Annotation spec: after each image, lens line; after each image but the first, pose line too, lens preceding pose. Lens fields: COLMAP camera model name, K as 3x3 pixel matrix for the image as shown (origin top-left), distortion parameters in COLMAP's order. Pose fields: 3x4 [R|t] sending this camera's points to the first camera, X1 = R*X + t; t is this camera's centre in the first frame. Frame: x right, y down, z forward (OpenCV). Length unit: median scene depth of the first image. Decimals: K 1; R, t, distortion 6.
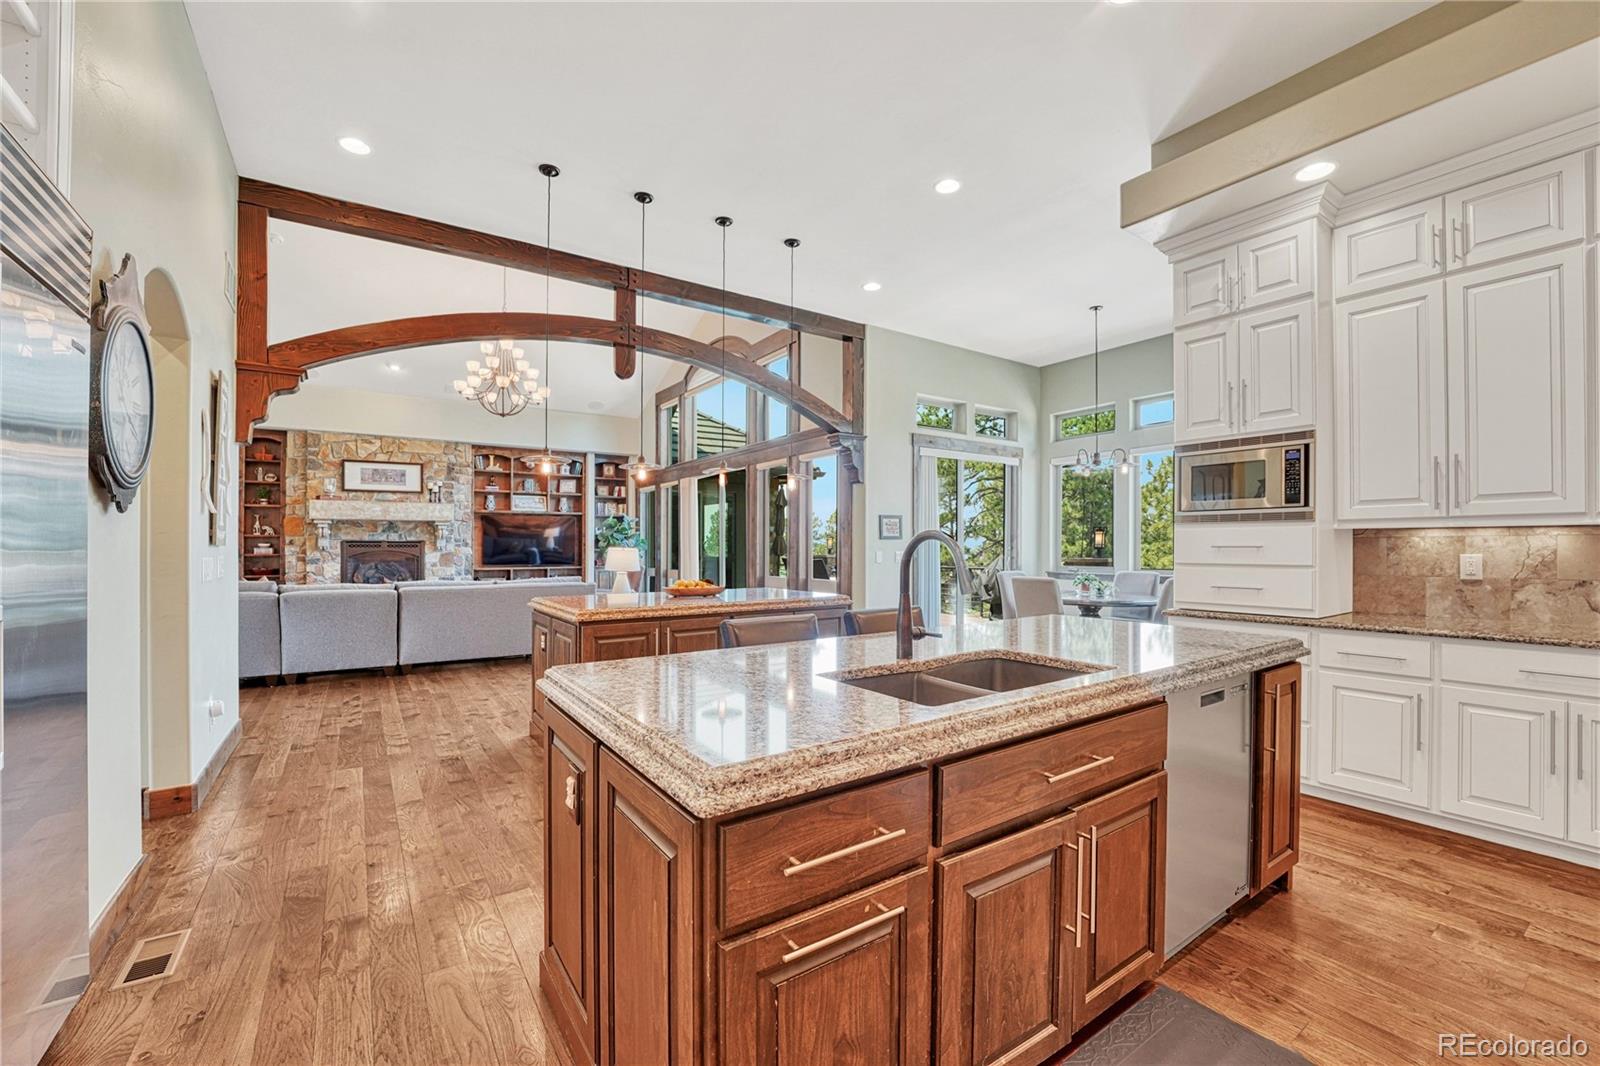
lens RADIAL K [[642.8, 0, 804.0], [0, 642.8, 547.8], [0, 0, 1]] dist [-0.027374, -0.000124]
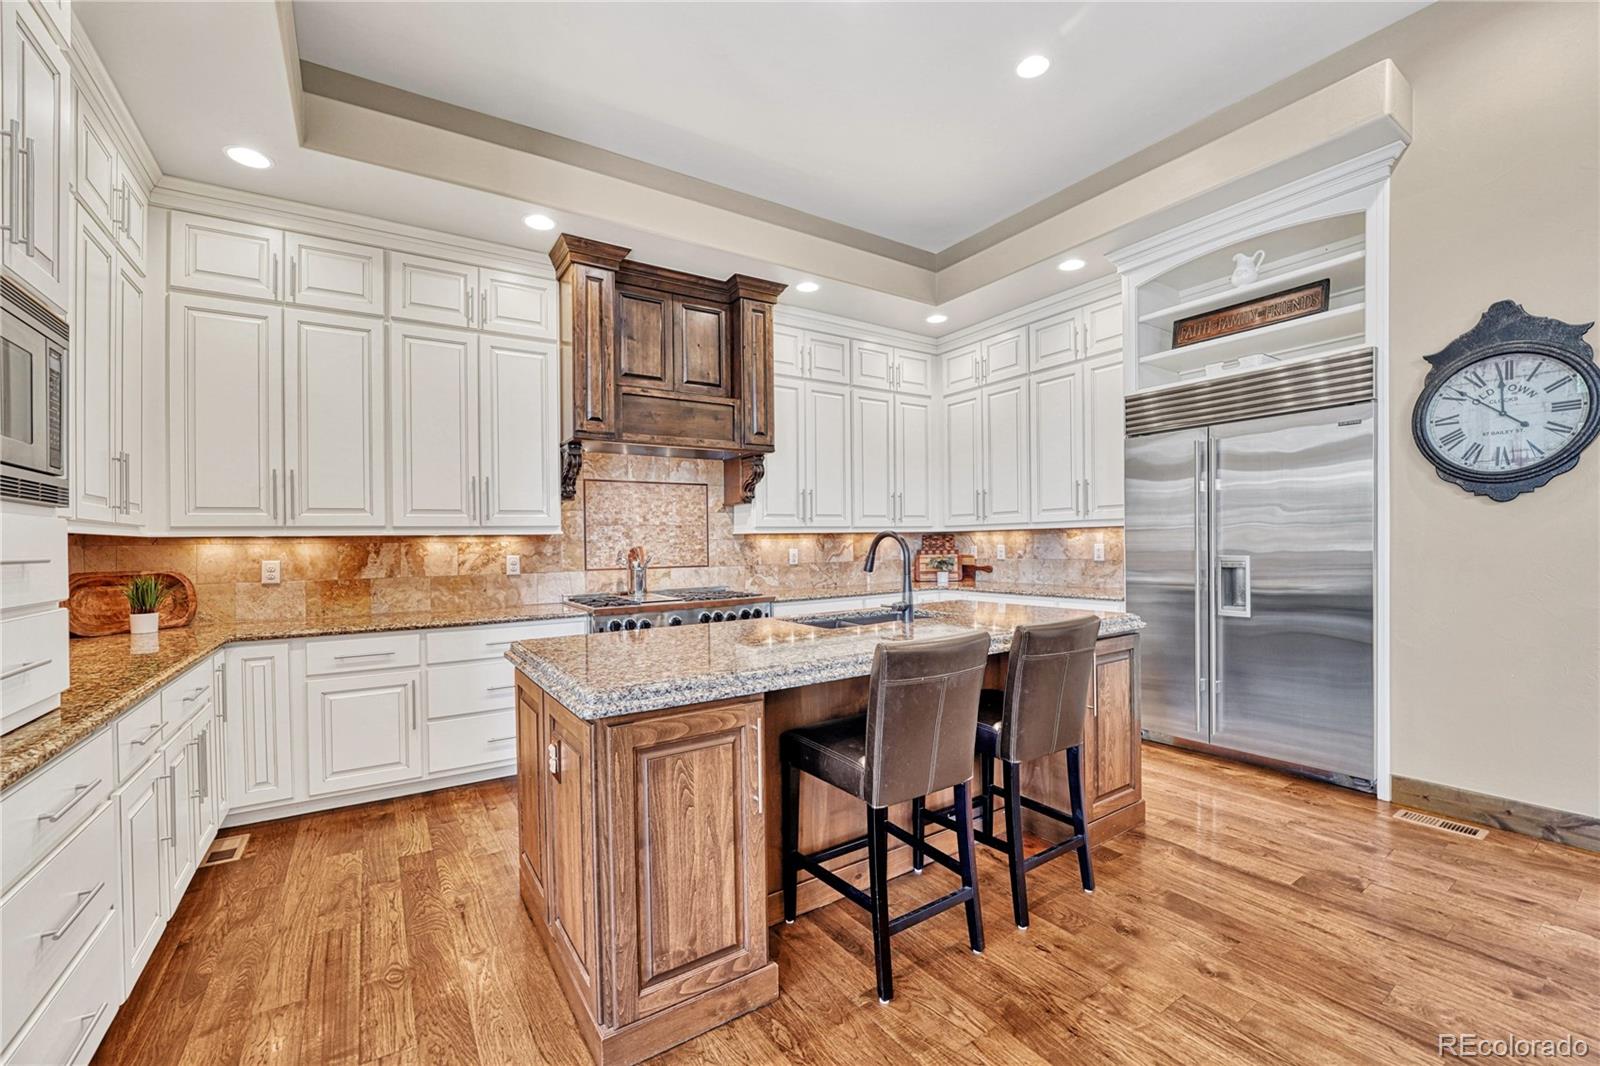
lens RADIAL K [[651.4, 0, 799.4], [0, 651.4, 544.2], [0, 0, 1]] dist [-0.022590, -0.000078]
pose [[-0.999264, 0.019497, 0.033036, 0.065405], [0.019613, 0.999803, 0.003187, -0.001089], [-0.032967, 0.003833, -0.999449, 0.473012]]
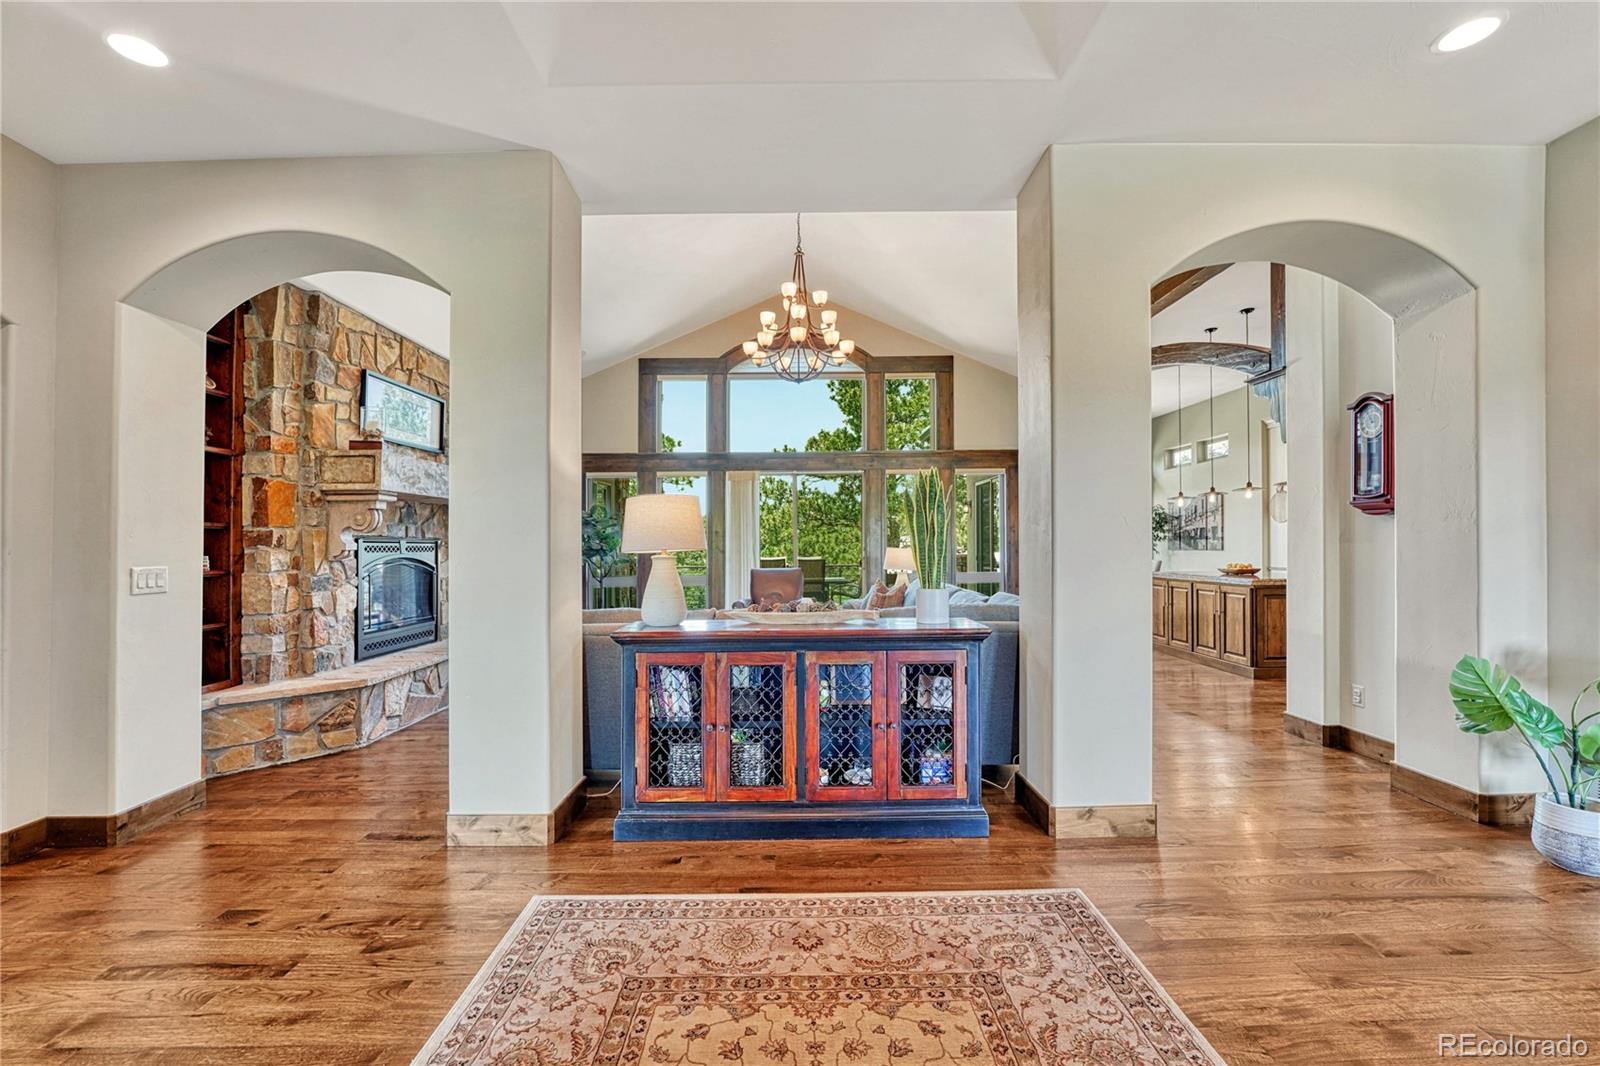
lens RADIAL K [[651.4, 0, 799.4], [0, 651.4, 544.2], [0, 0, 1]] dist [-0.022590, -0.000078]
pose [[0.571155, -0.002322, 0.820839, -0.914067], [0.011101, 0.999926, -0.004896, -0.000973], [-0.820767, 0.011908, 0.571138, 0.436726]]
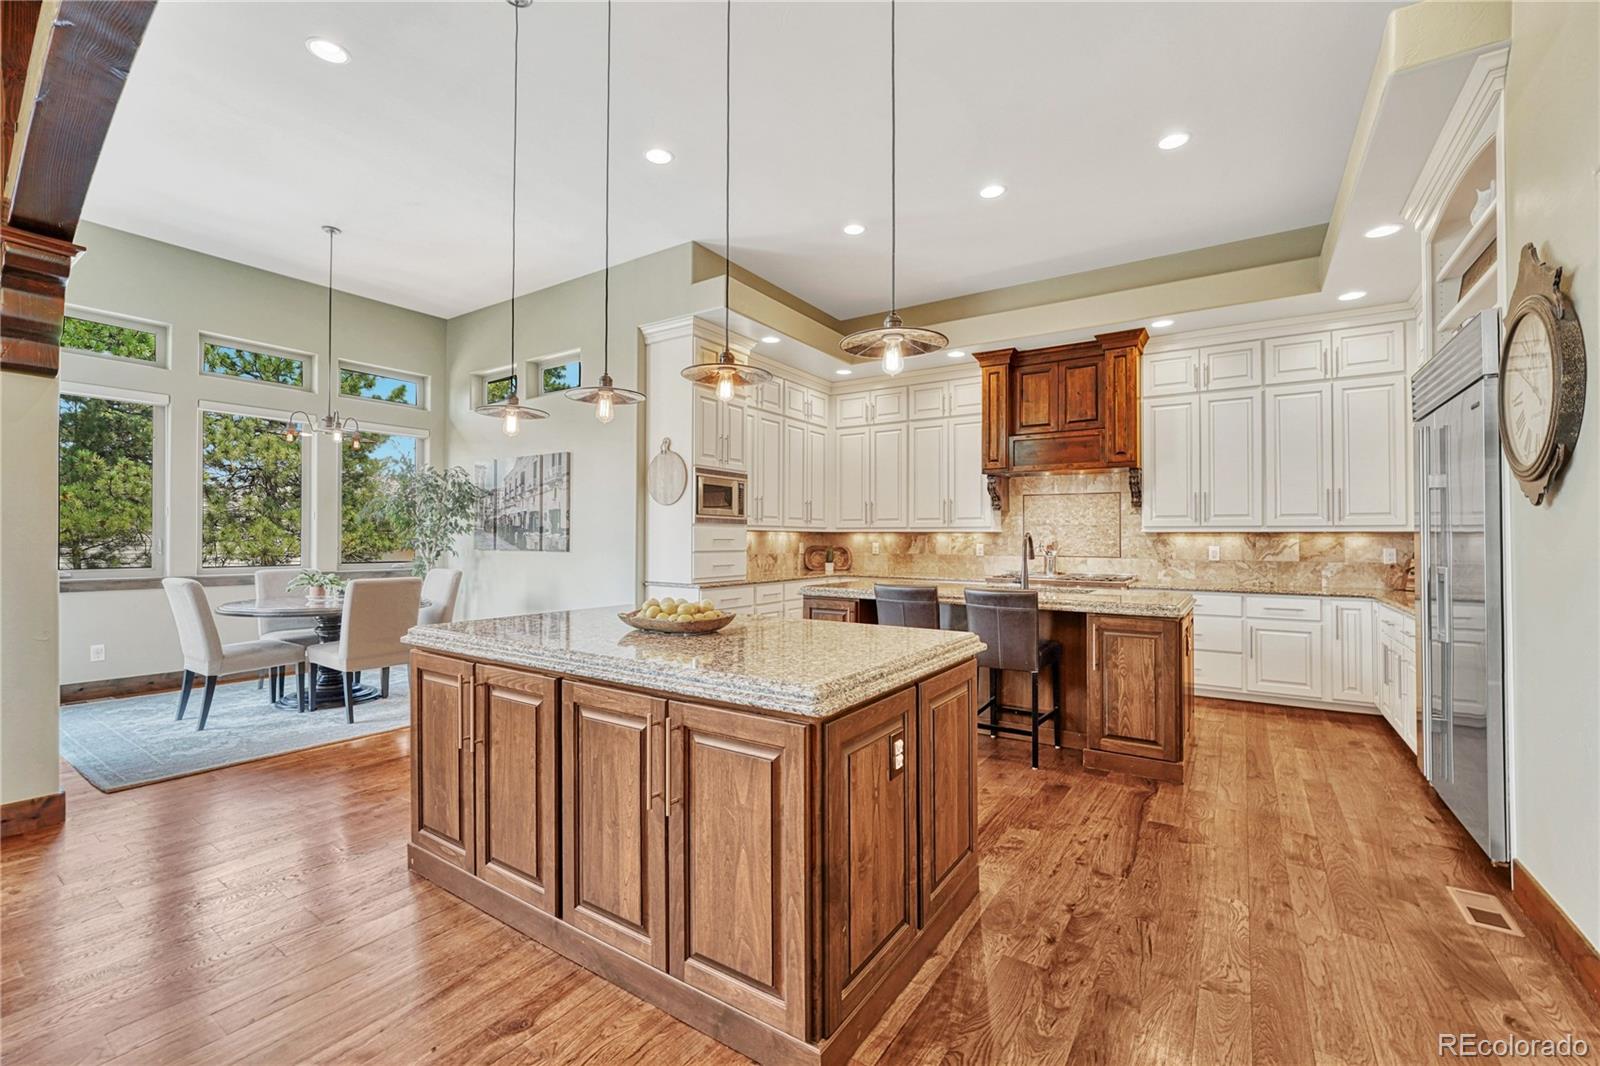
lens RADIAL K [[666.9, 0, 807.7], [0, 666.9, 539.2], [0, 0, 1]] dist [-0.025203, 0.000121]
pose [[-0.368649, -0.001642, 0.929567, -0.322224], [-0.003109, 0.999995, 0.000533, -0.001226], [-0.929563, -0.002693, -0.368653, 0.490880]]
